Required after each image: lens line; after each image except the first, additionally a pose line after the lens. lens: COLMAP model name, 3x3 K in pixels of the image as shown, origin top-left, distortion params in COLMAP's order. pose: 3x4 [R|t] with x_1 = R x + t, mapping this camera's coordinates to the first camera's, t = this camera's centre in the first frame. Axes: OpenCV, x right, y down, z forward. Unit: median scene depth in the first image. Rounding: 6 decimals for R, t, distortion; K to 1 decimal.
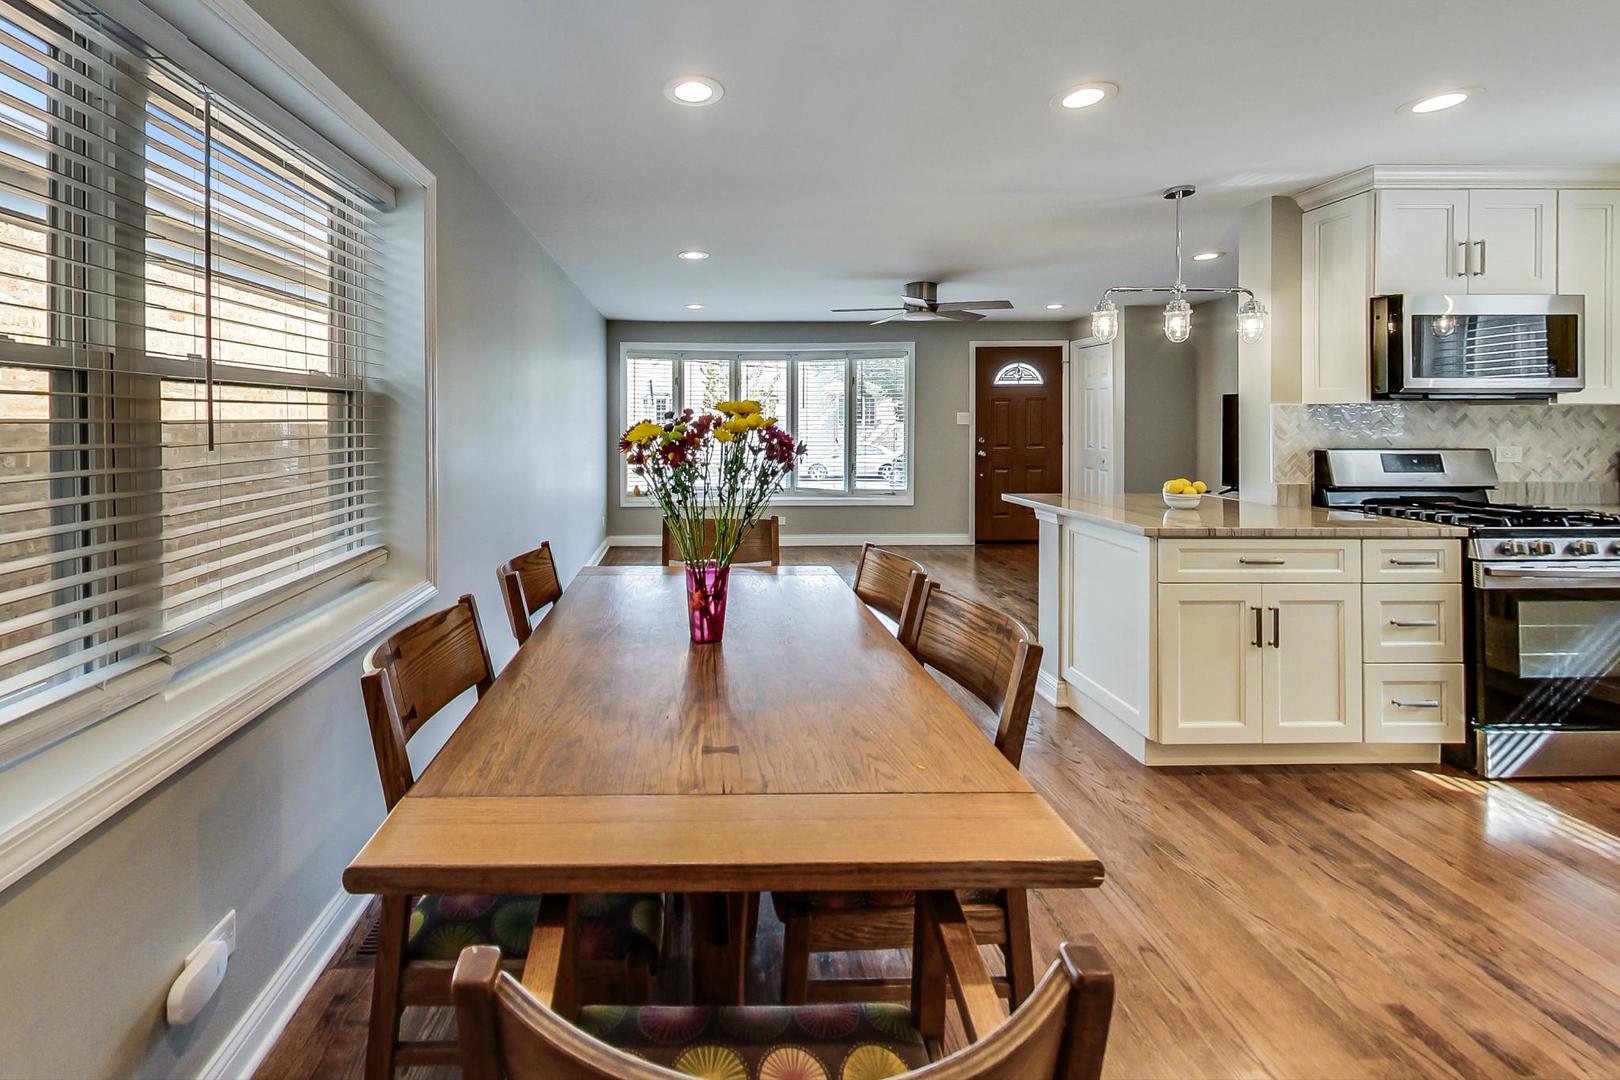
lens RADIAL K [[661.2, 0, 712.9], [0, 661.2, 415.2], [0, 0, 1]] dist [-0.001907, 0.000955]
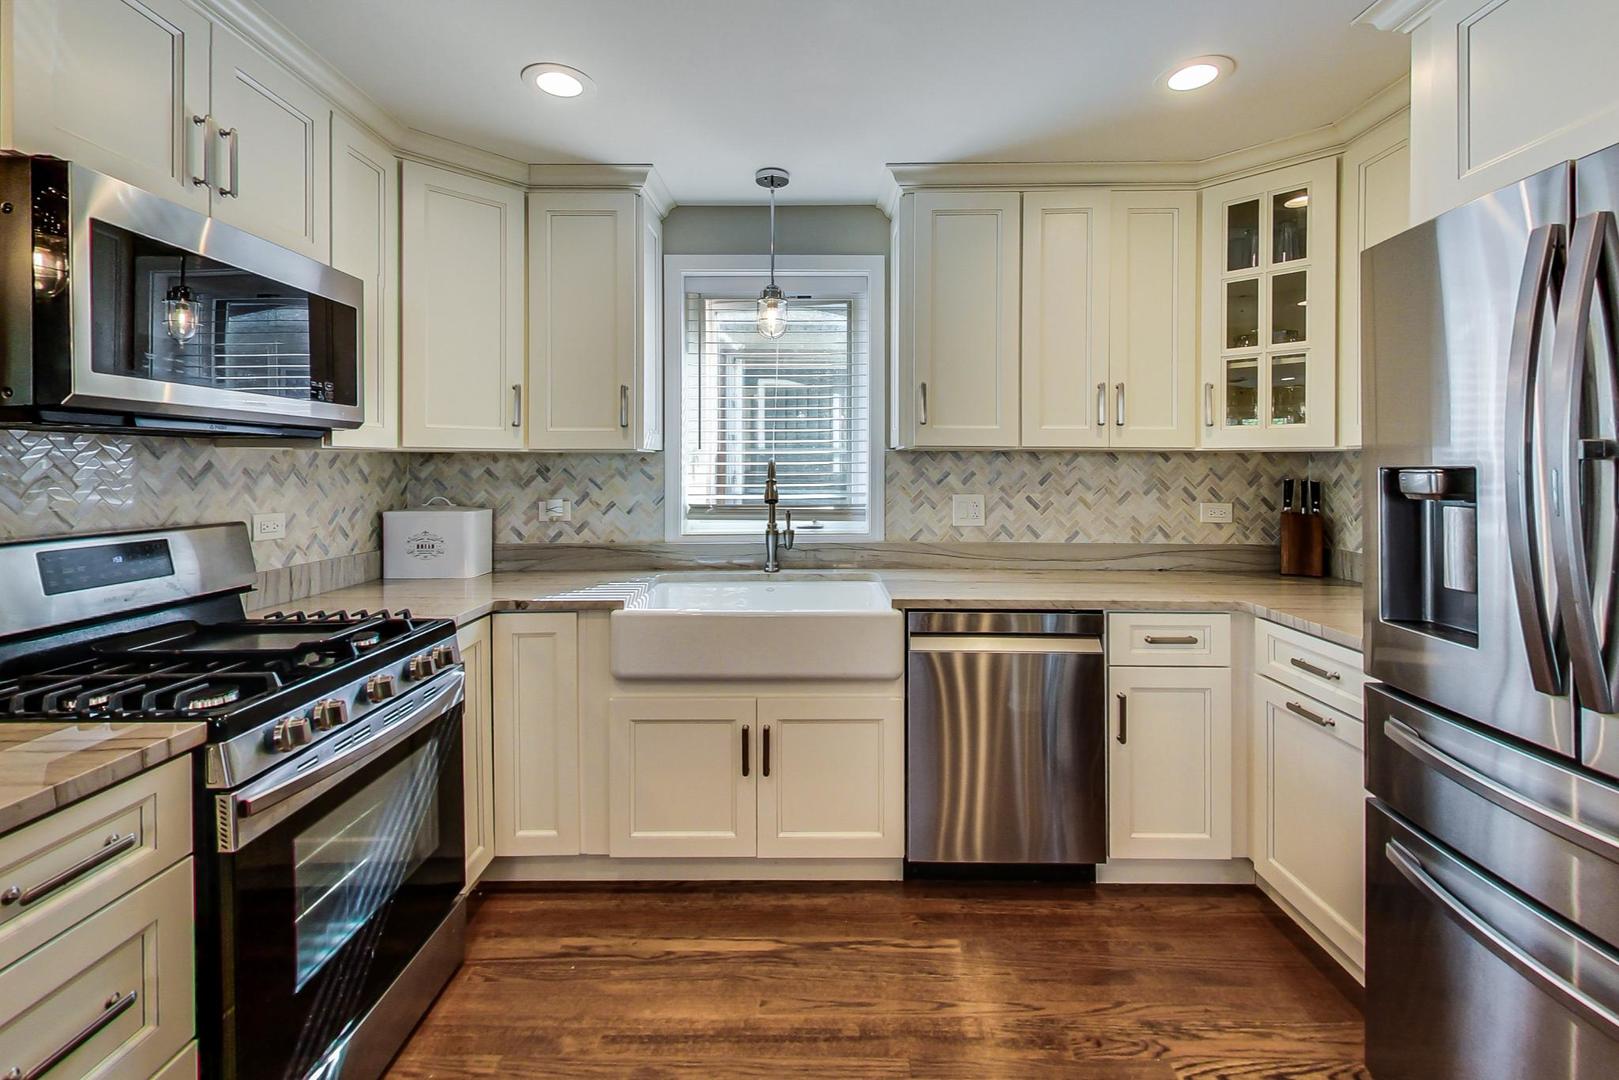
lens RADIAL K [[722.1, 0, 812.1], [0, 722.1, 469.7], [0, 0, 1]] dist [0.021220, -0.001553]
pose [[0.031646, -0.004583, 0.999489, 0.589783], [-0.004190, 0.999980, 0.004718, -0.000469], [-0.999490, -0.004337, 0.031626, 0.515716]]
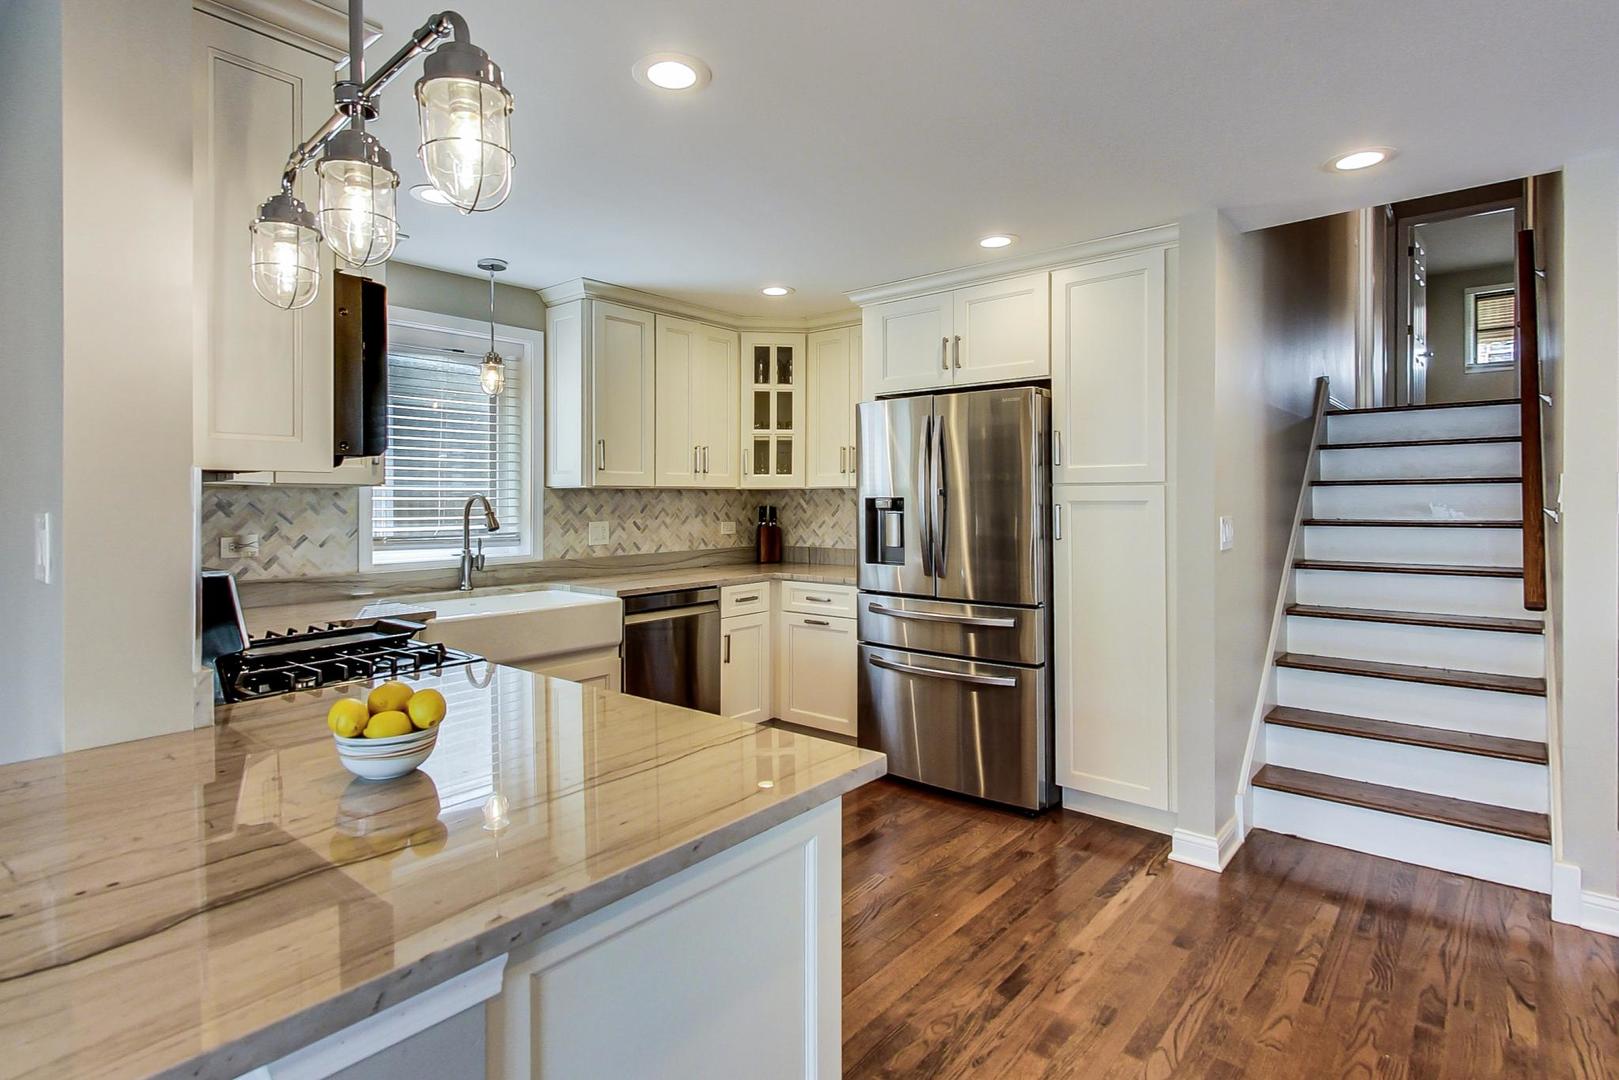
lens RADIAL K [[826.3, 0, 808.6], [0, 826.3, 505.0], [0, 0, 1]] dist [0.006219, -0.001880]
pose [[-0.754417, -0.001700, 0.656393, 0.288403], [0.001189, 0.999991, 0.003957, 0.003365], [-0.656394, 0.003766, -0.754409, 1.250515]]
